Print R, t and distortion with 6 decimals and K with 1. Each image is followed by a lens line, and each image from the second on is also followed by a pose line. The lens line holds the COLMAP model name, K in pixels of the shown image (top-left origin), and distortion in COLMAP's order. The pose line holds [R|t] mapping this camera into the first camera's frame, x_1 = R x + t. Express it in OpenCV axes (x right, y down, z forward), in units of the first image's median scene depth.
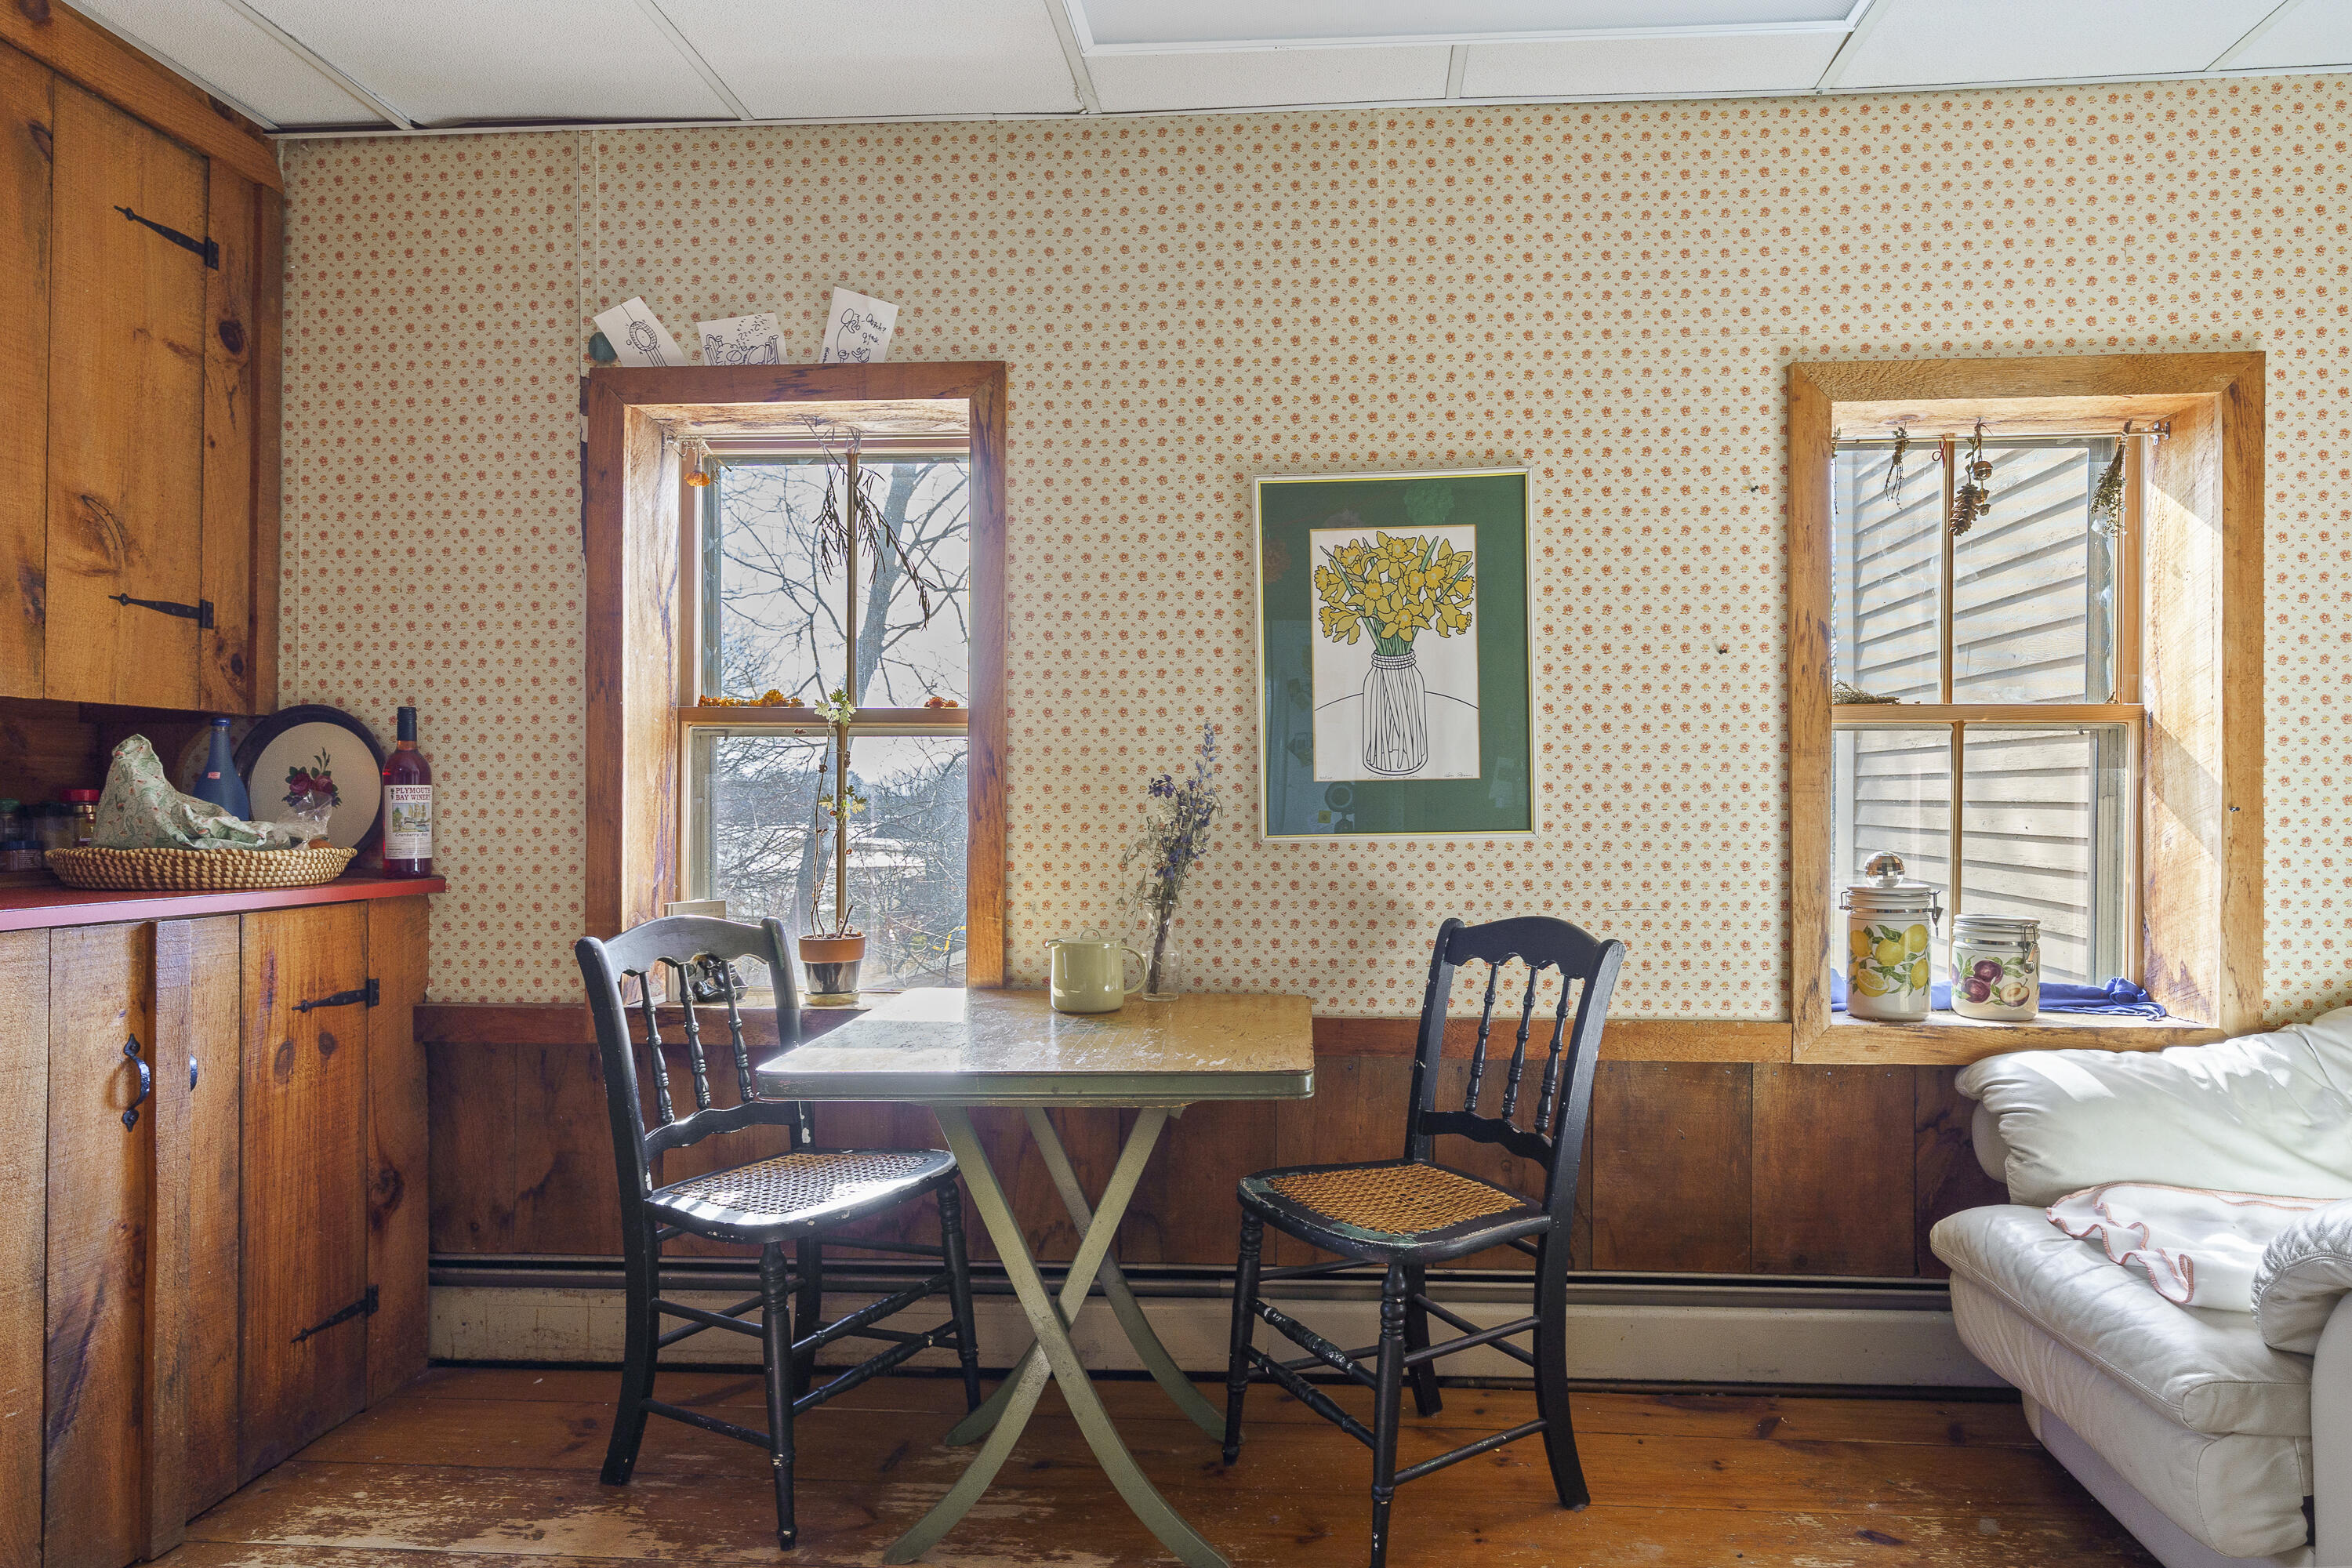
lens RADIAL K [[1387.8, 0, 1247.2], [0, 1387.8, 806.0], [0, 0, 1]] dist [-0.001638, 0.003707]
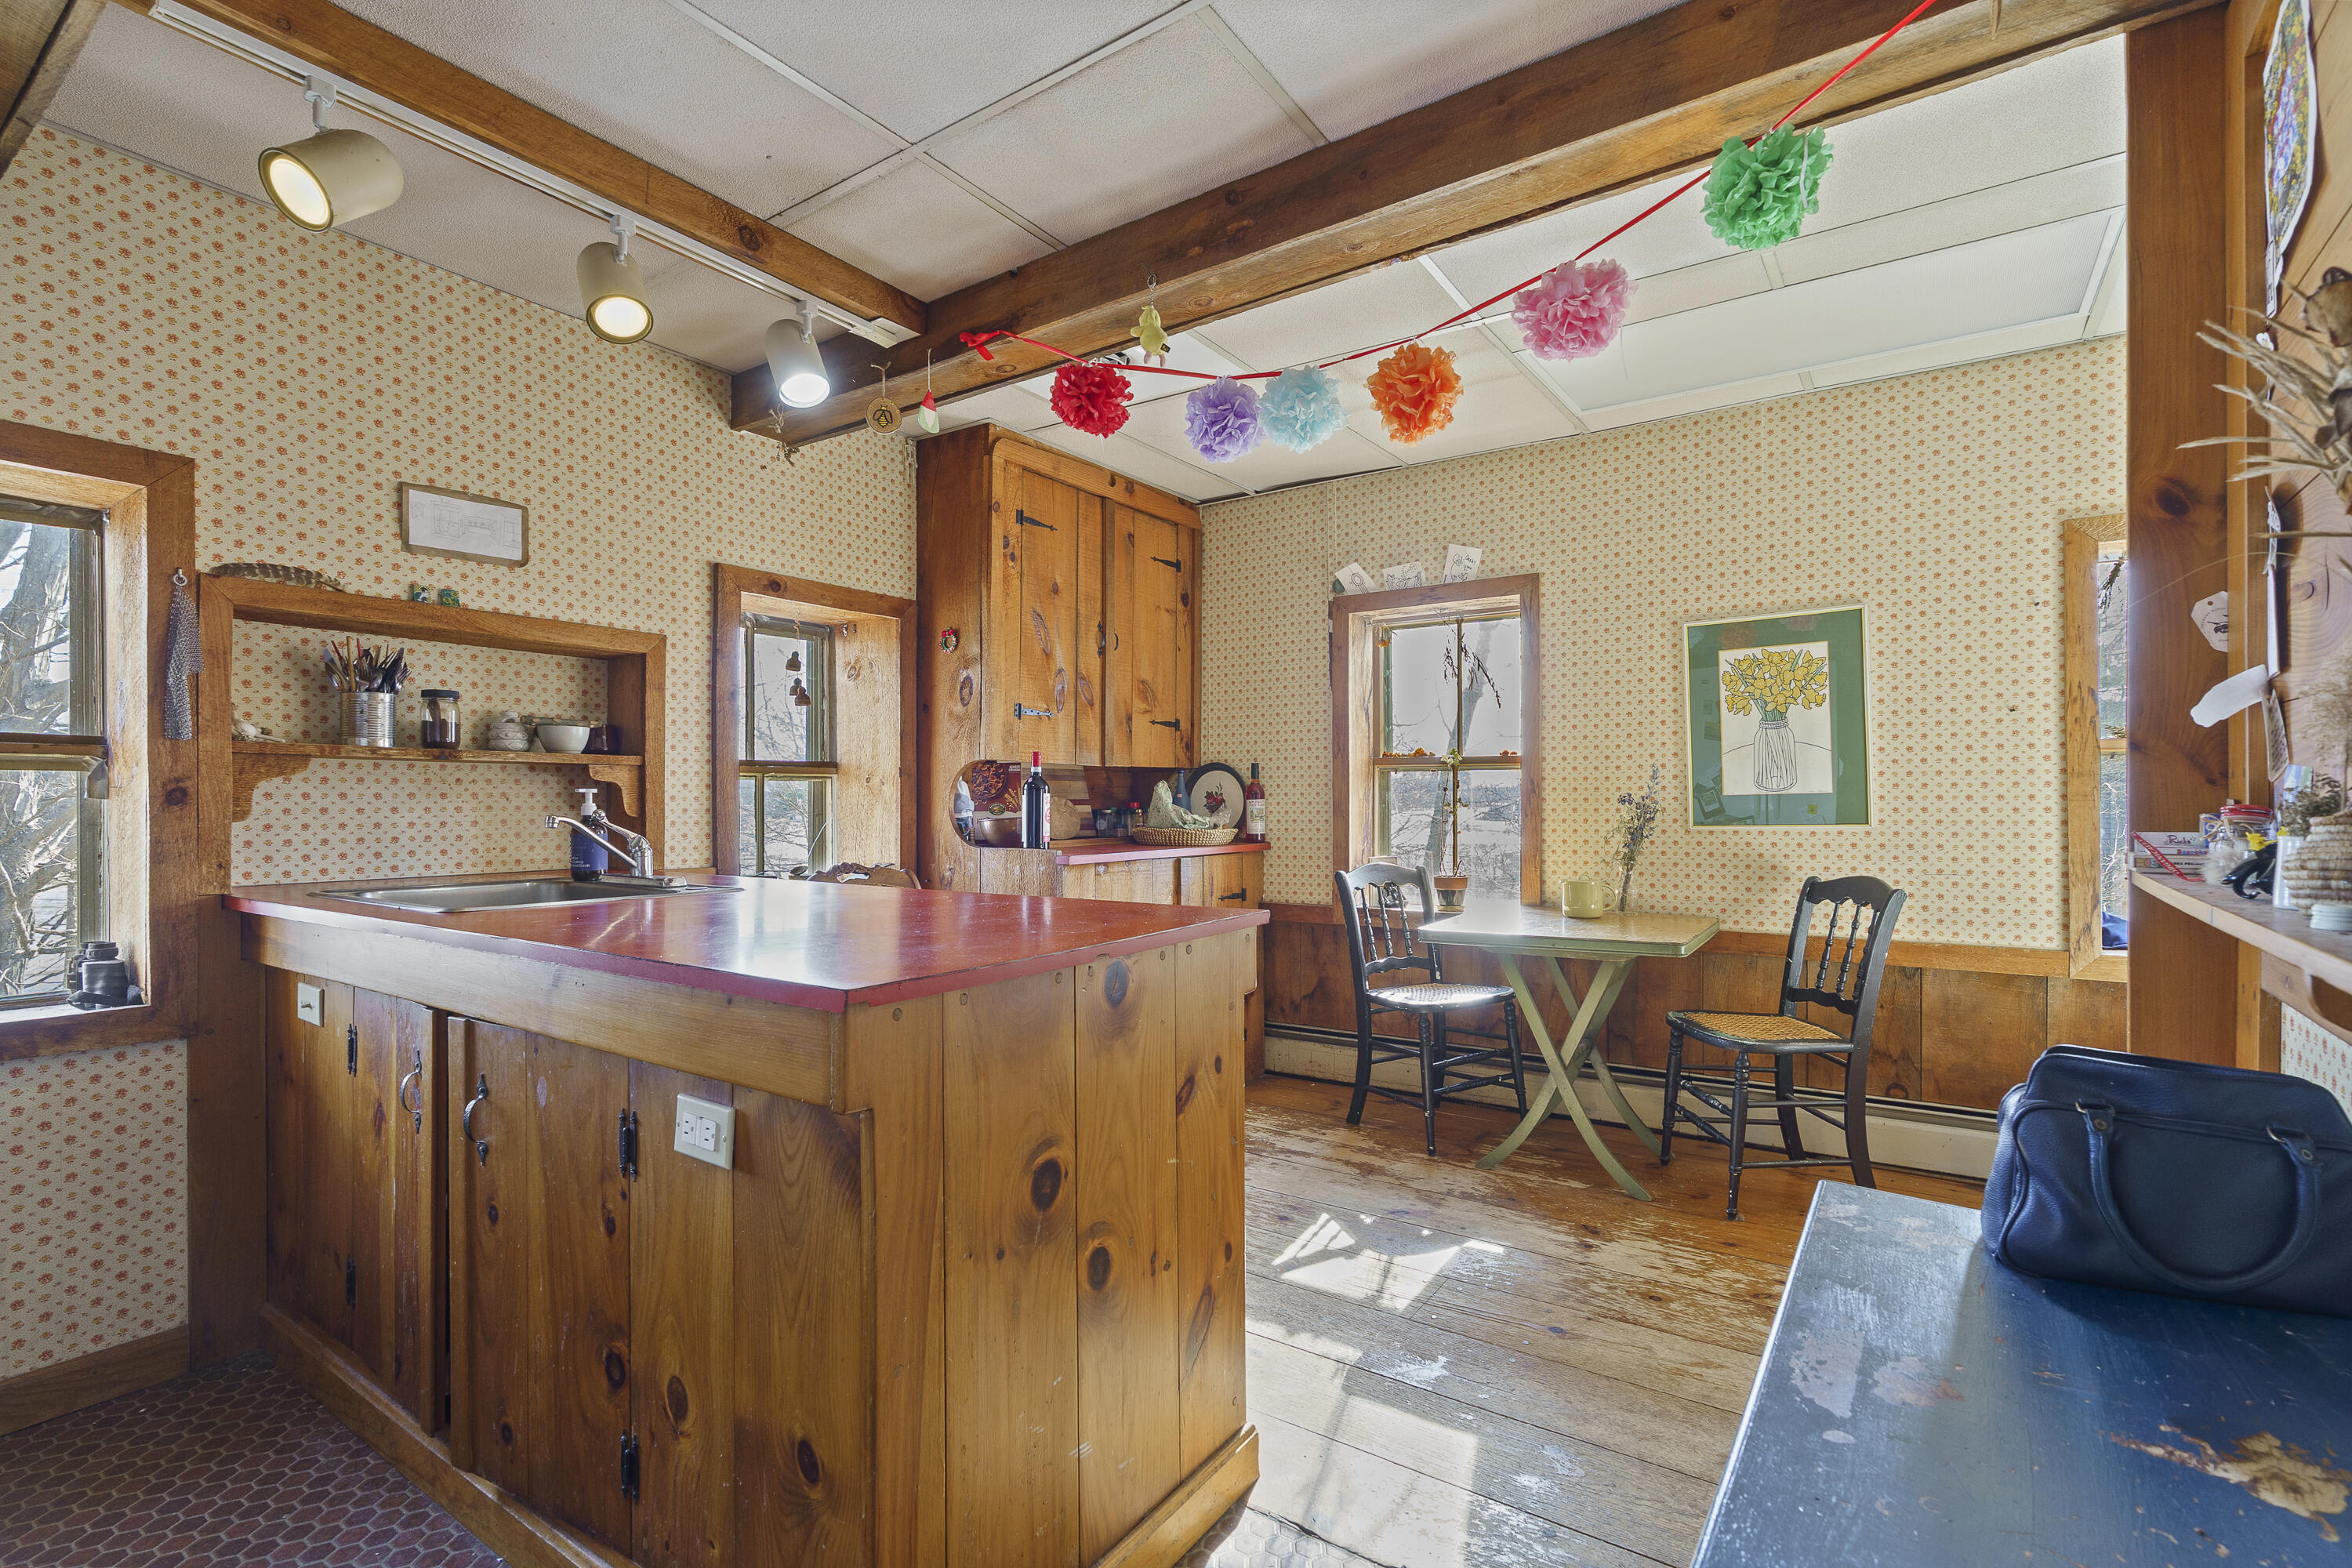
lens RADIAL K [[1067.4, 0, 1191.4], [0, 1067.4, 790.7], [0, 0, 1]] dist [-0.008455, 0.003169]
pose [[0.863879, -0.008430, -0.503628, 0.145078], [0.005000, 0.999954, -0.008161, -0.015844], [0.503674, 0.004532, 0.863882, -0.487747]]
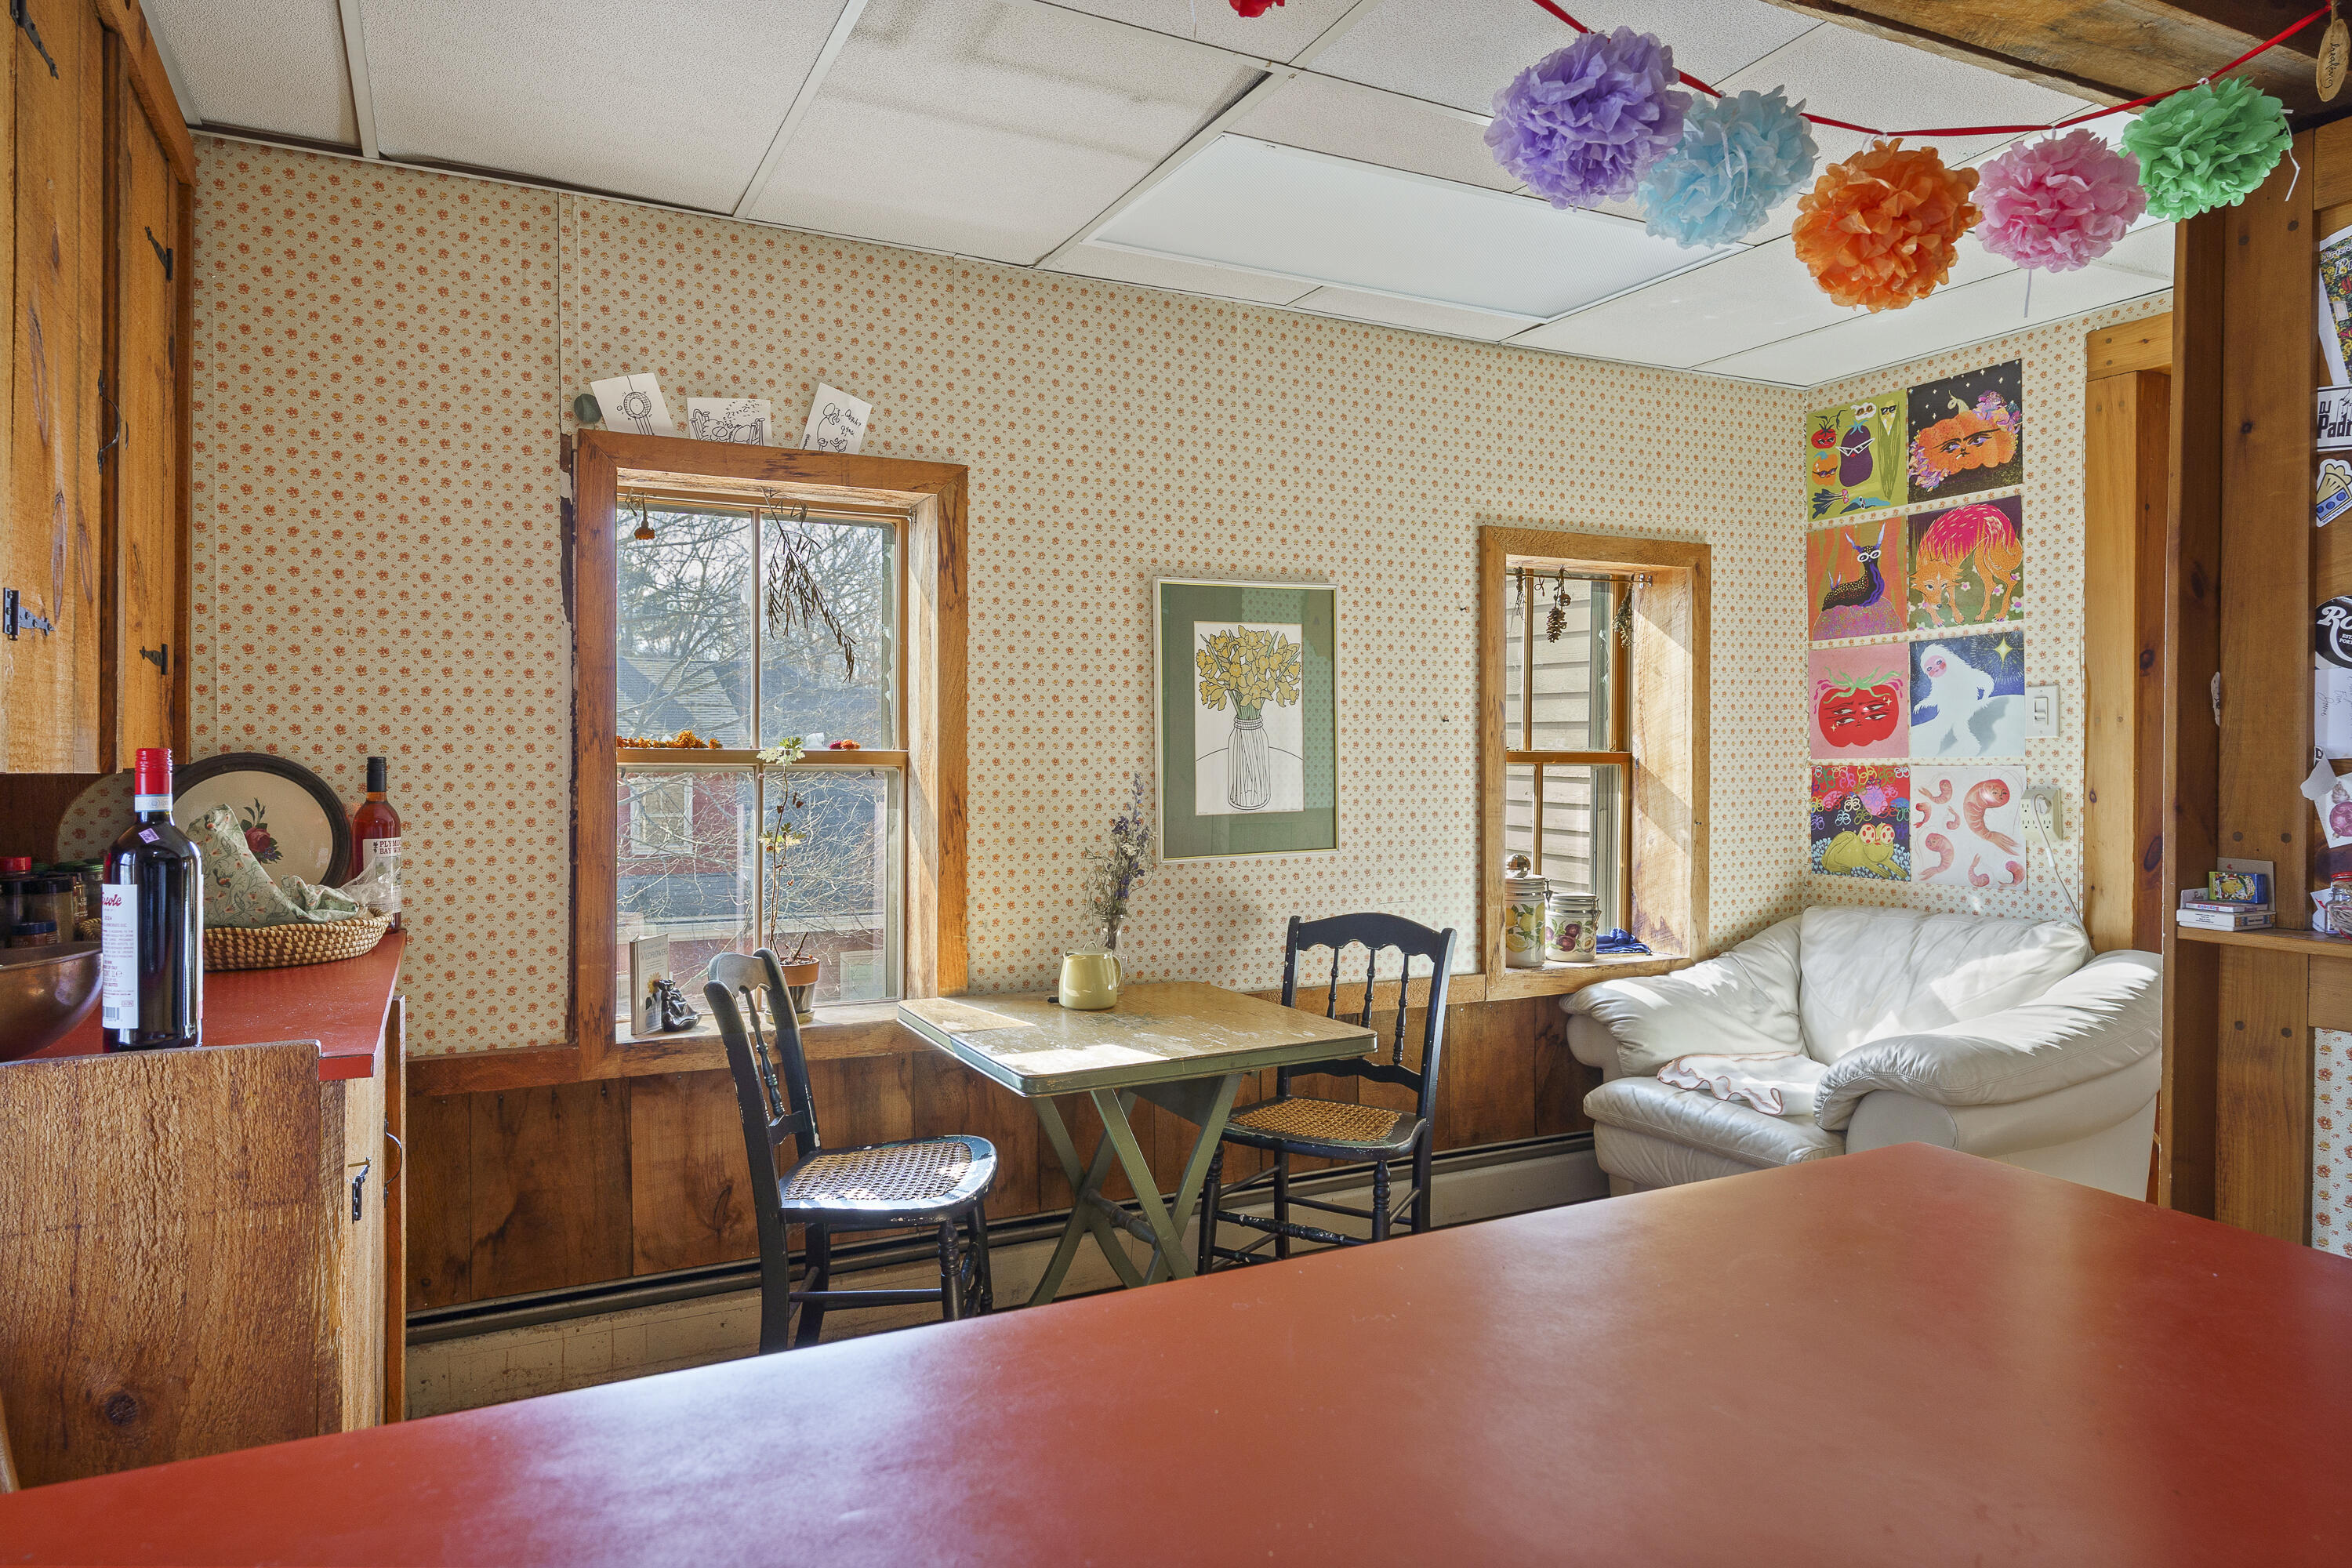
lens RADIAL K [[1432.4, 0, 1189.2], [0, 1432.4, 764.8], [0, 0, 1]] dist [0.001668, 0.000704]
pose [[0.865224, -0.002819, 0.501377, -0.627924], [-0.001088, 0.999971, 0.007499, -0.075178], [-0.501384, -0.007034, 0.865196, -0.154606]]
